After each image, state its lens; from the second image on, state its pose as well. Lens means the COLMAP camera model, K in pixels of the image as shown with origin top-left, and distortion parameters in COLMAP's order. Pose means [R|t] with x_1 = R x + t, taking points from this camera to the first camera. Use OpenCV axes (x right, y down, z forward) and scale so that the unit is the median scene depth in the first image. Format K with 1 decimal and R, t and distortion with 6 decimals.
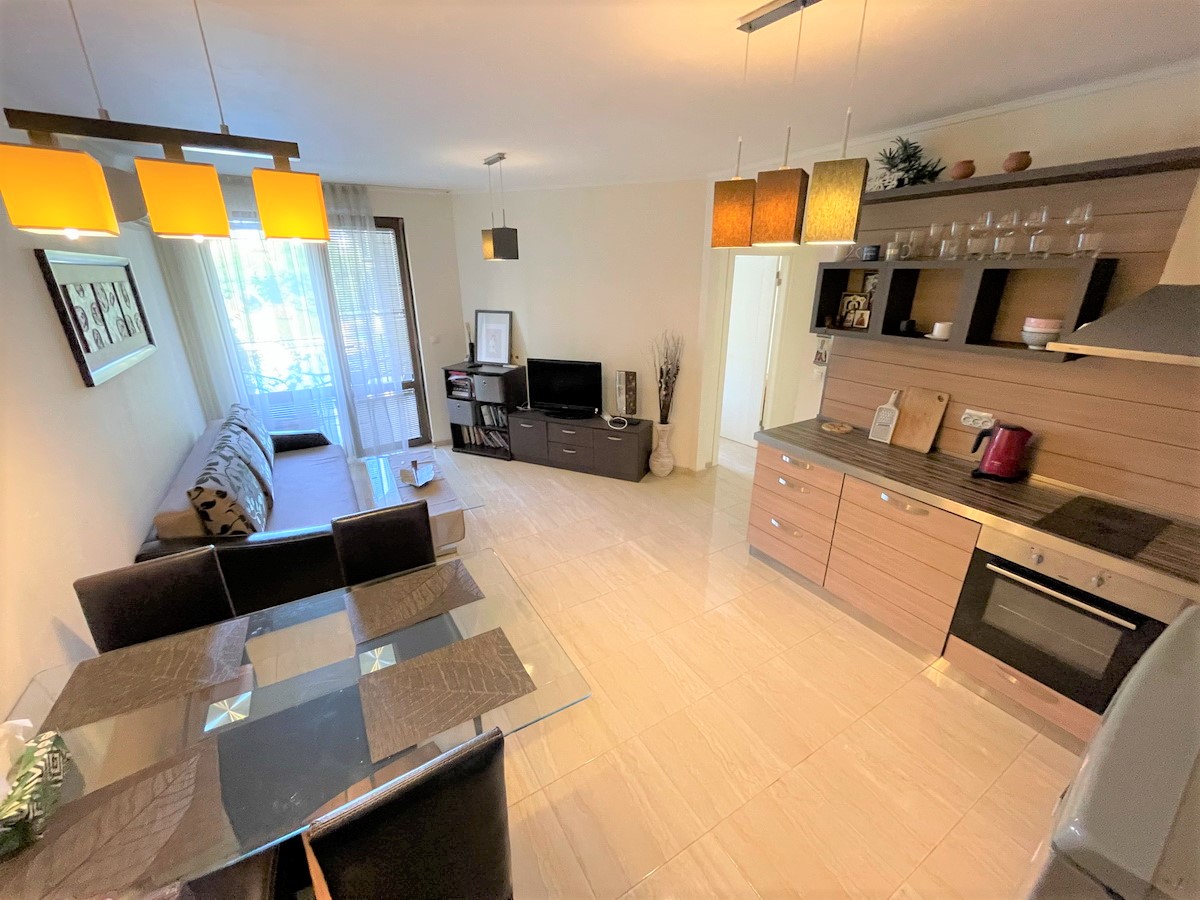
lens RADIAL K [[483.4, 0, 599.5], [0, 483.4, 451.1], [0, 0, 1]] dist [-0.002175, -0.000922]
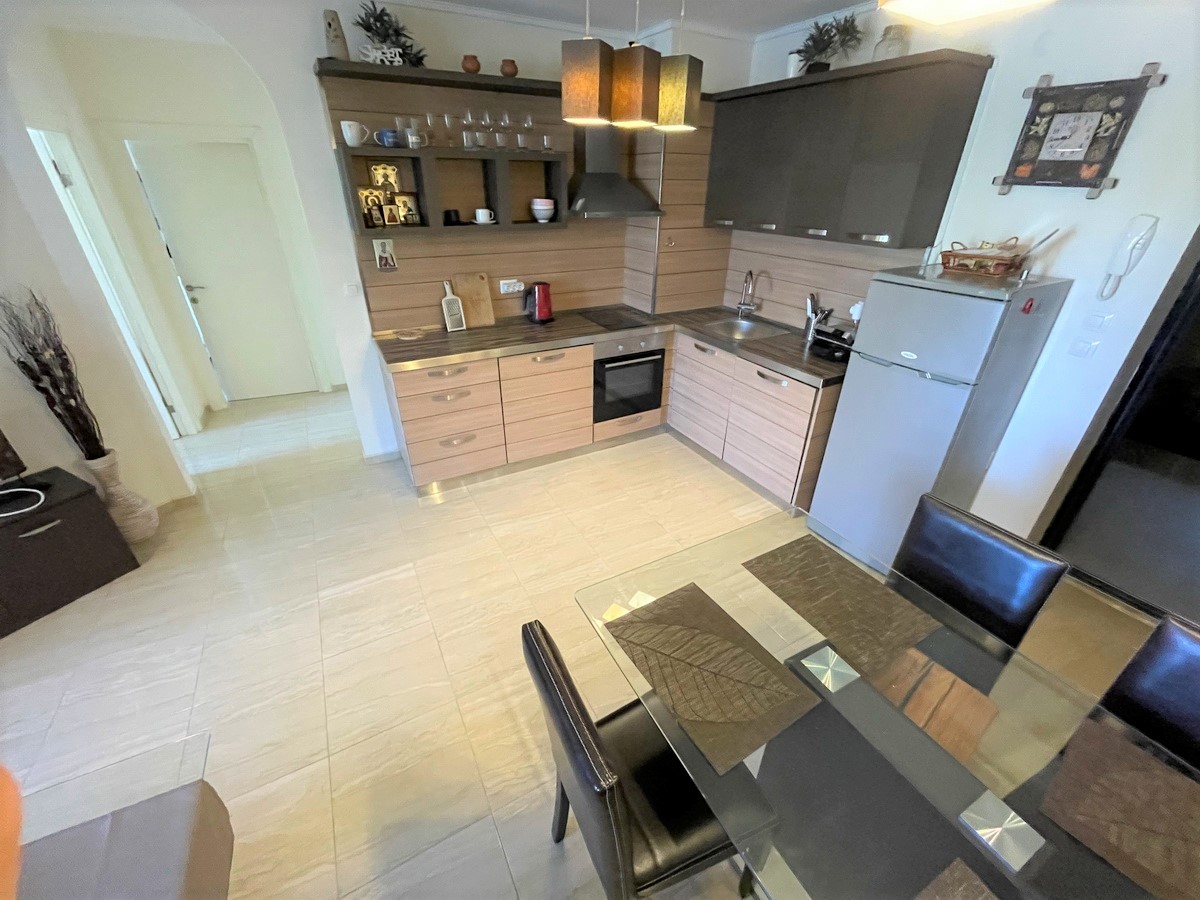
lens RADIAL K [[483.4, 0, 599.5], [0, 483.4, 449.0], [0, 0, 1]] dist [-0.002175, -0.000922]
pose [[0.037207, -0.480111, 0.876418, -0.507195], [0.344389, 0.829459, 0.439766, -0.170948], [-0.938089, 0.285467, 0.196207, 0.568095]]
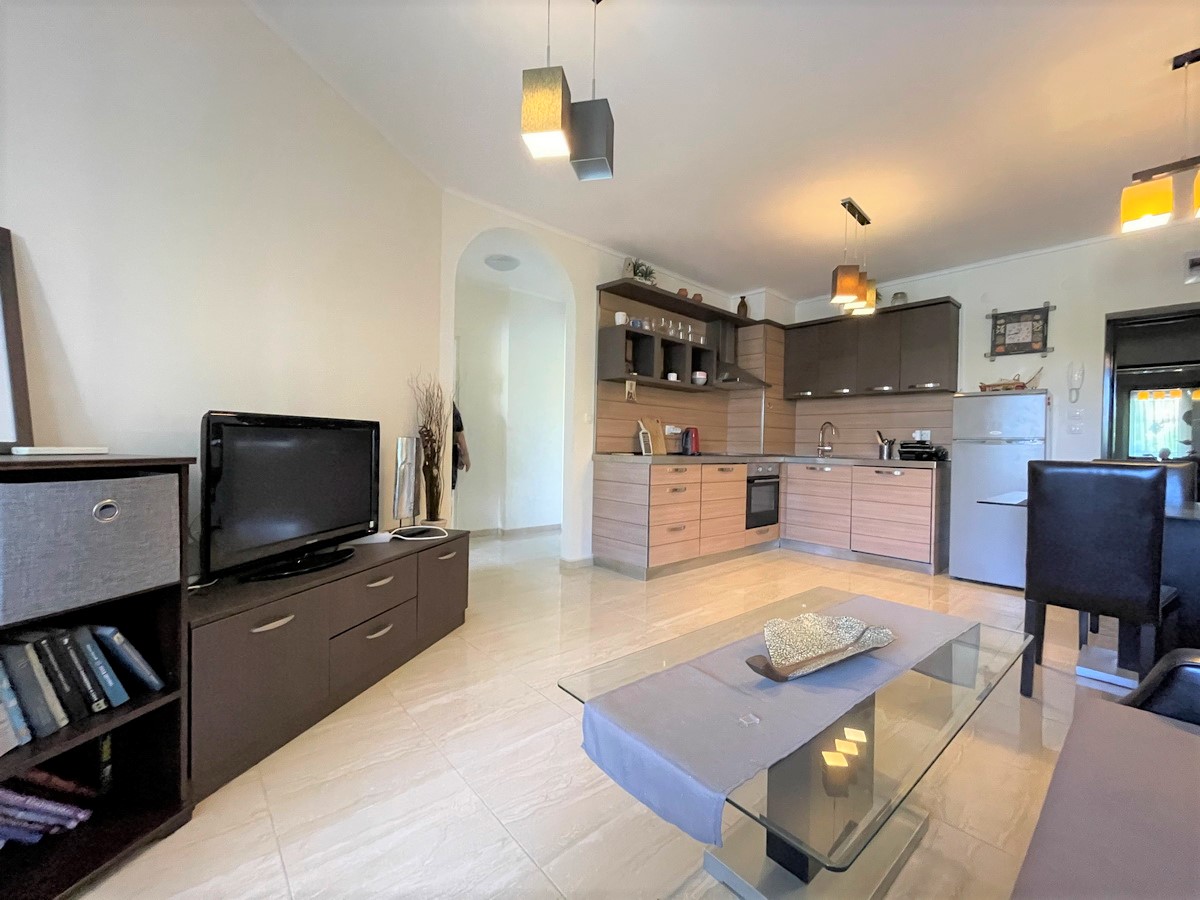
lens RADIAL K [[483.4, 0, 598.7], [0, 483.4, 448.6], [0, 0, 1]] dist [-0.002175, -0.000922]
pose [[-0.175641, -0.010121, 0.984402, -0.809788], [0.330065, 0.941464, 0.068571, -0.186204], [-0.927474, 0.336961, -0.162019, 1.379842]]
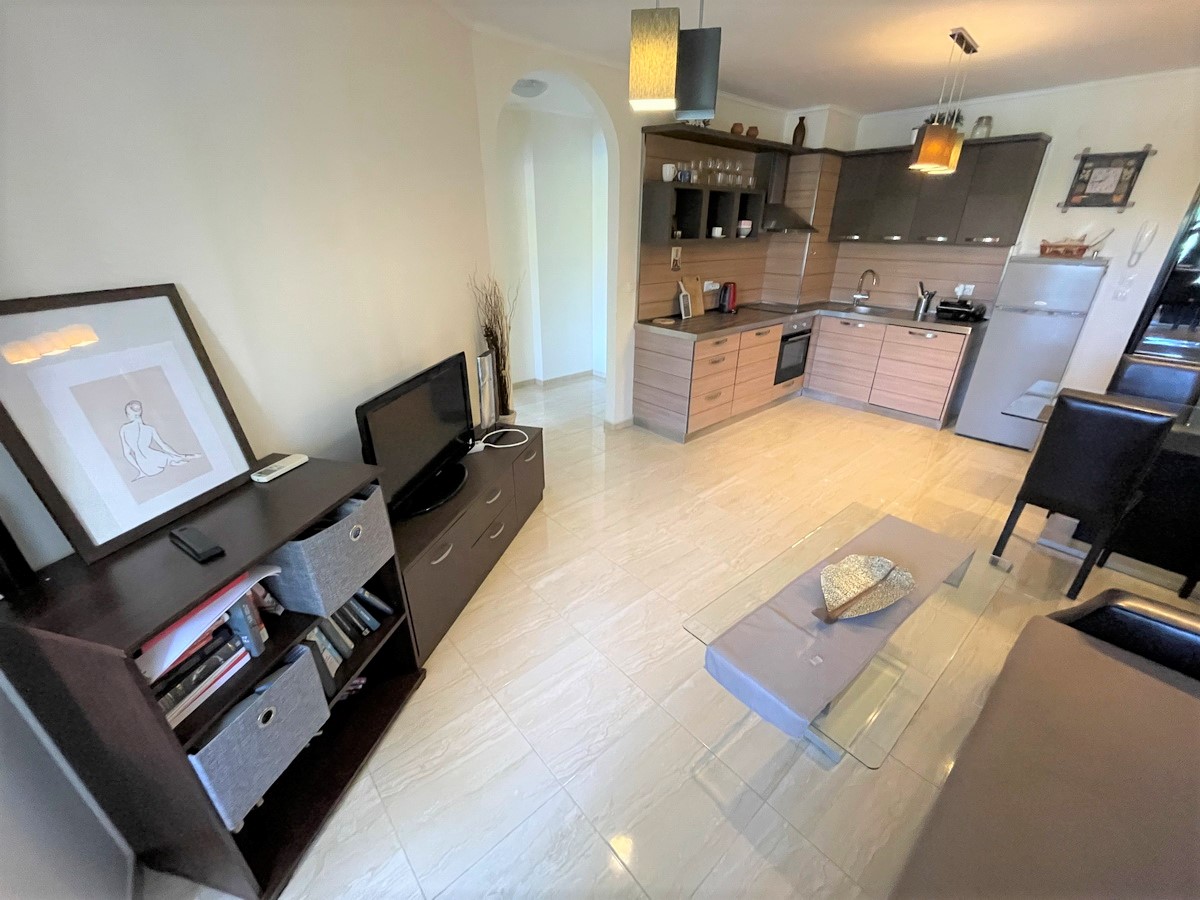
lens RADIAL K [[483.4, 0, 599.4], [0, 483.4, 447.5], [0, 0, 1]] dist [-0.002175, -0.000922]
pose [[-0.175578, -0.405262, 0.897182, -0.836473], [0.345004, 0.828214, 0.441626, -0.433887], [-0.922033, 0.387071, -0.005599, 1.419927]]
